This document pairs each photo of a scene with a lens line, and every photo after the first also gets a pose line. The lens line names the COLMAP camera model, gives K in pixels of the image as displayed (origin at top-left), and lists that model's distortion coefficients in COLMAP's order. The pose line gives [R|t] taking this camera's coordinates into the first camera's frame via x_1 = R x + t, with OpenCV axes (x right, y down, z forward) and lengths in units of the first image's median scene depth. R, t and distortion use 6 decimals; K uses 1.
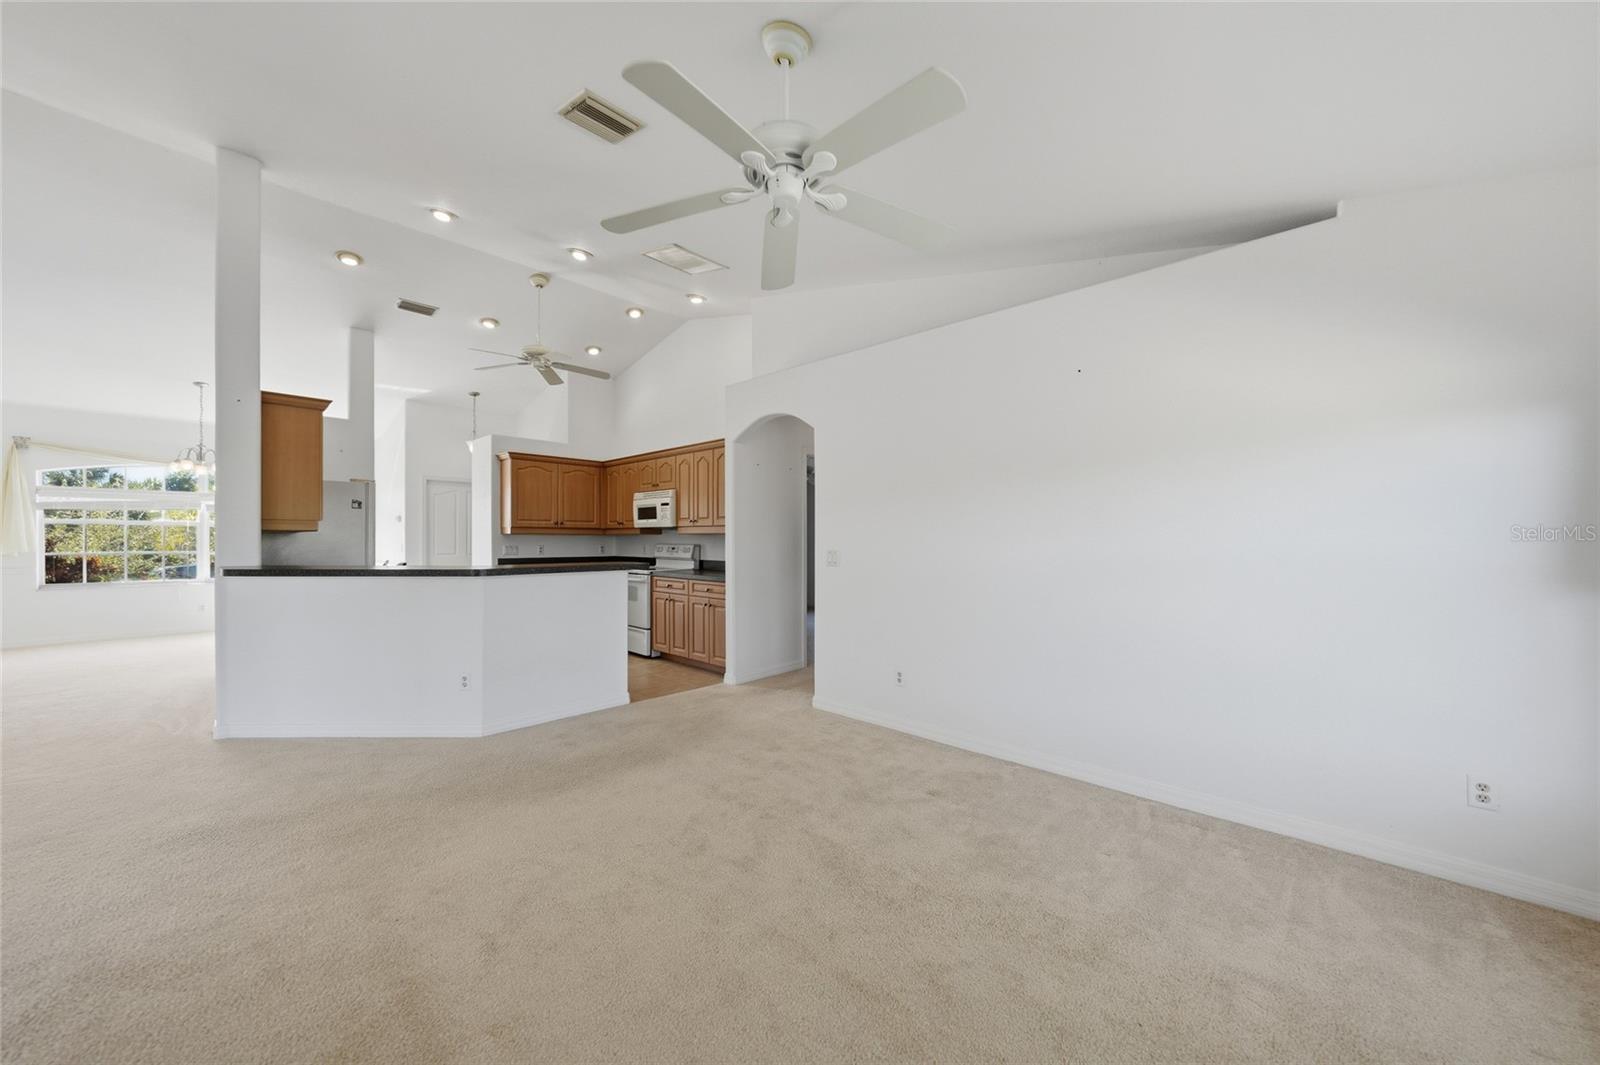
lens RADIAL K [[570.8, 0, 800.0], [0, 570.8, 532.5], [0, 0, 1]] dist [-0.005129, 0.000100]
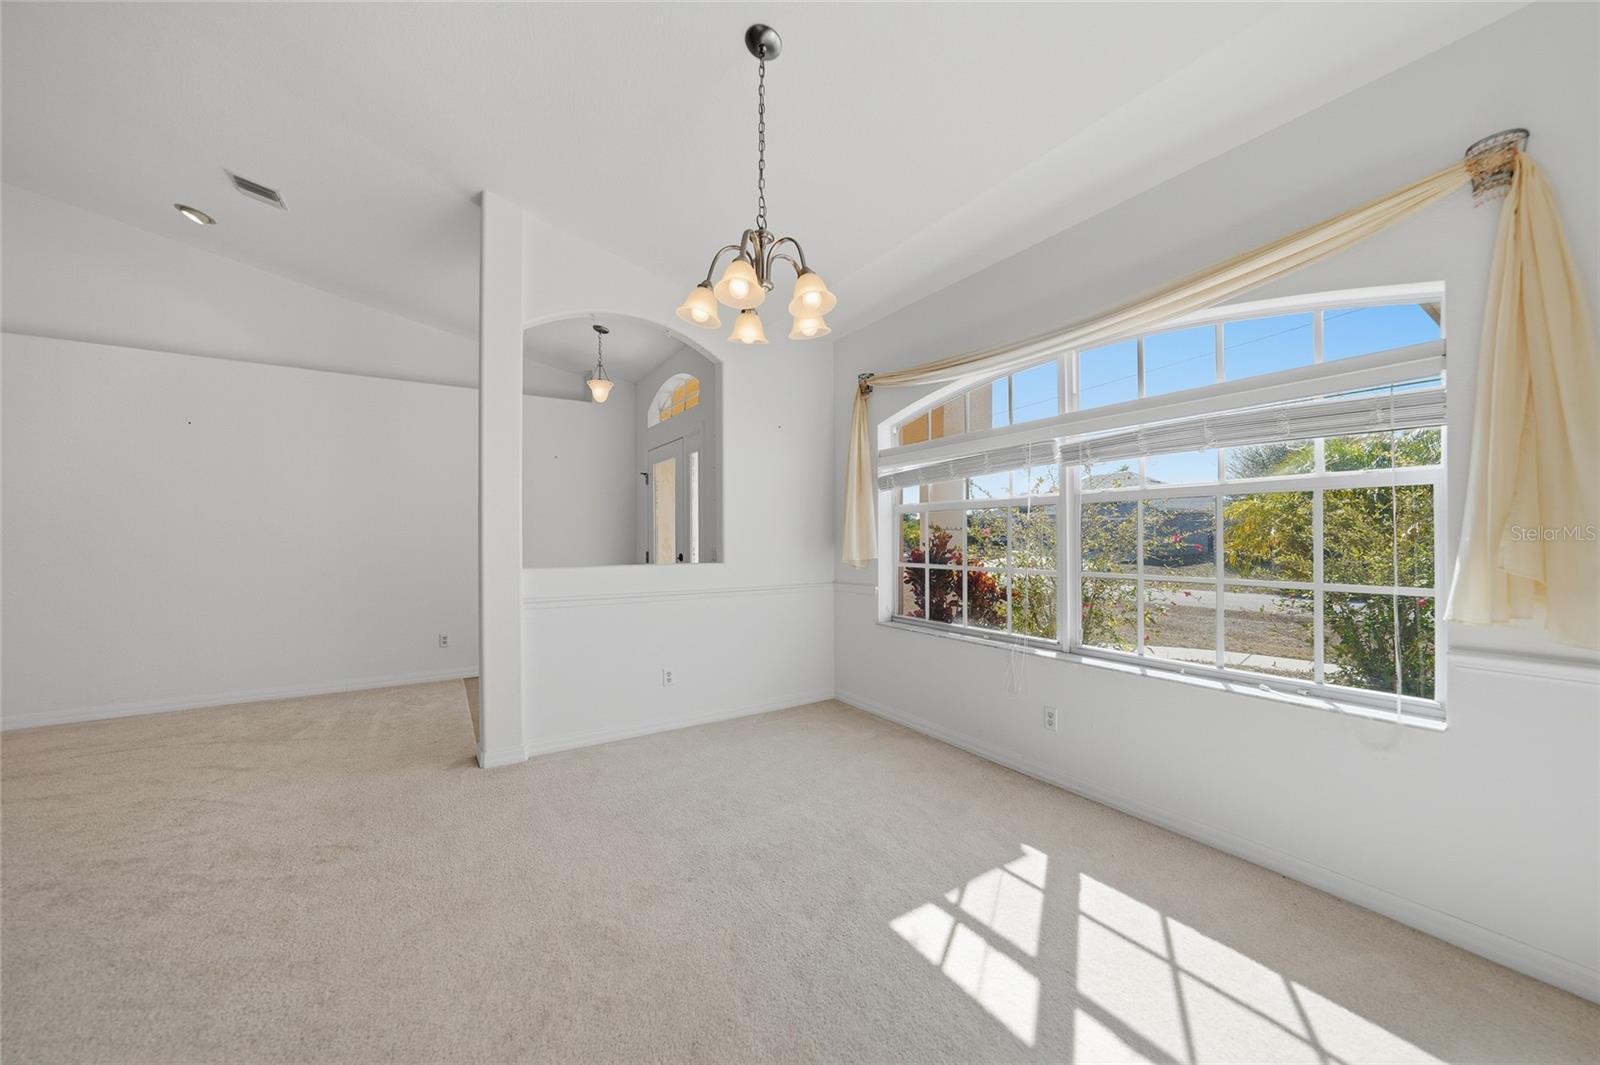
lens RADIAL K [[564.6, 0, 798.6], [0, 564.6, 524.6], [0, 0, 1]] dist [-0.023301, 0.005147]
pose [[-0.239752, -0.019362, -0.970641, -0.747123], [0.015896, 0.999589, -0.023866, 0.012310], [0.970704, -0.021151, -0.239345, 1.060701]]
